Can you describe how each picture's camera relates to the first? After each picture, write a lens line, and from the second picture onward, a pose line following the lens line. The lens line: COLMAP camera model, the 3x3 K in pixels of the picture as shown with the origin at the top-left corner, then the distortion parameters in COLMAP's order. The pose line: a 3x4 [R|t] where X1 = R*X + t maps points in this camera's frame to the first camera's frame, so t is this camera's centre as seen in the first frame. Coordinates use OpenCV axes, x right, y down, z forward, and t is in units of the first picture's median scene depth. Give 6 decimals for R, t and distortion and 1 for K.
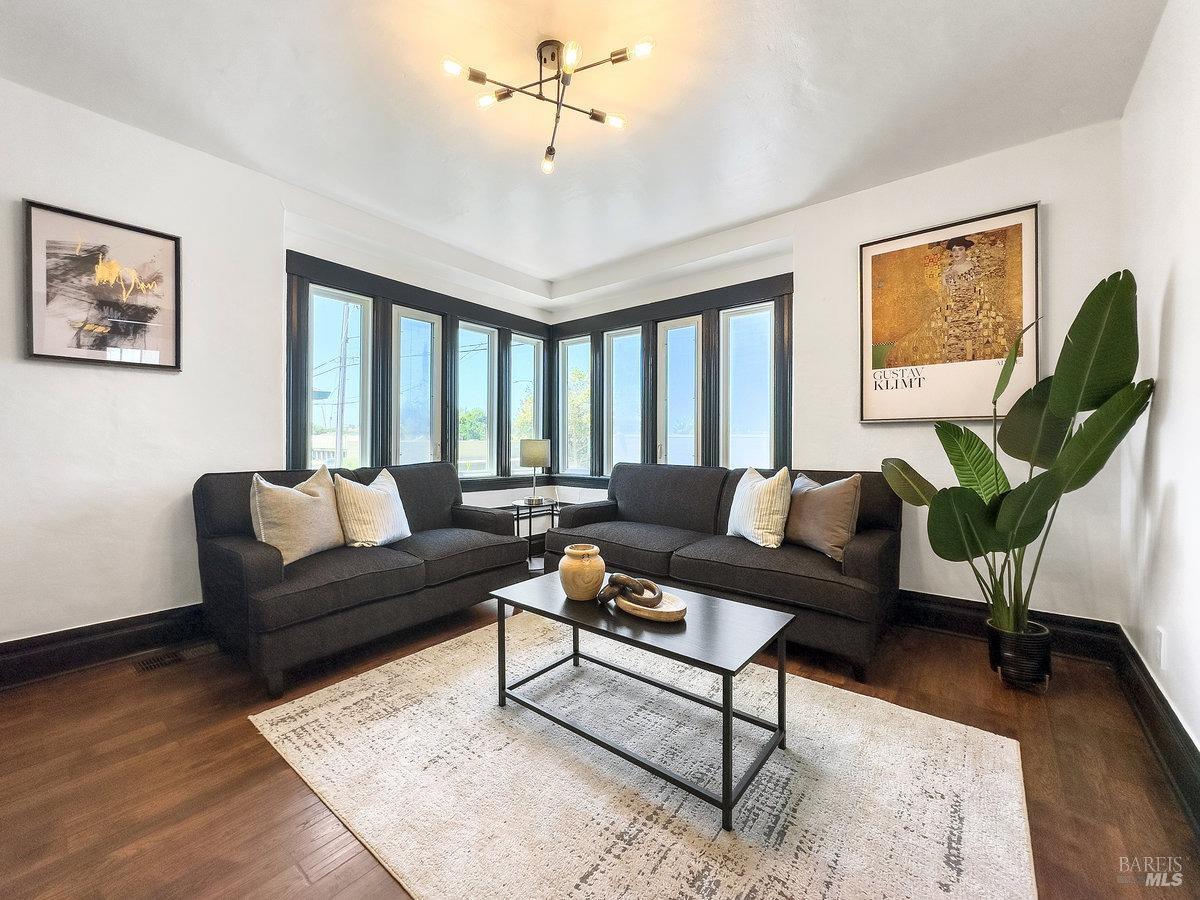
lens RADIAL K [[487.9, 0, 601.6], [0, 487.9, 442.5], [0, 0, 1]] dist [-0.002432, -0.000015]
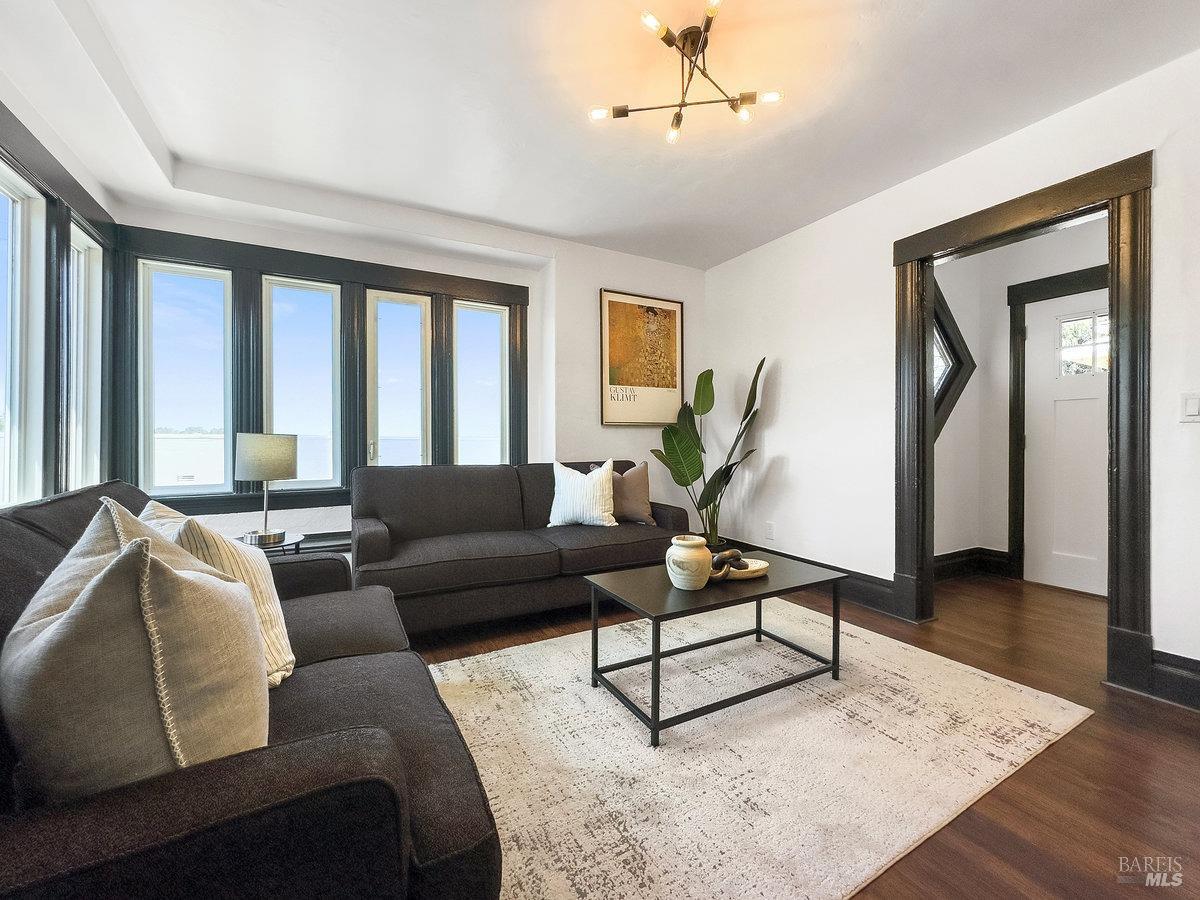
lens RADIAL K [[487.9, 0, 601.6], [0, 487.9, 442.5], [0, 0, 1]] dist [-0.002432, -0.000015]
pose [[0.367082, -0.000546, 0.930188, -0.705868], [0.009687, 0.999948, -0.003235, 0.012950], [-0.930138, 0.010198, 0.367068, 0.532660]]
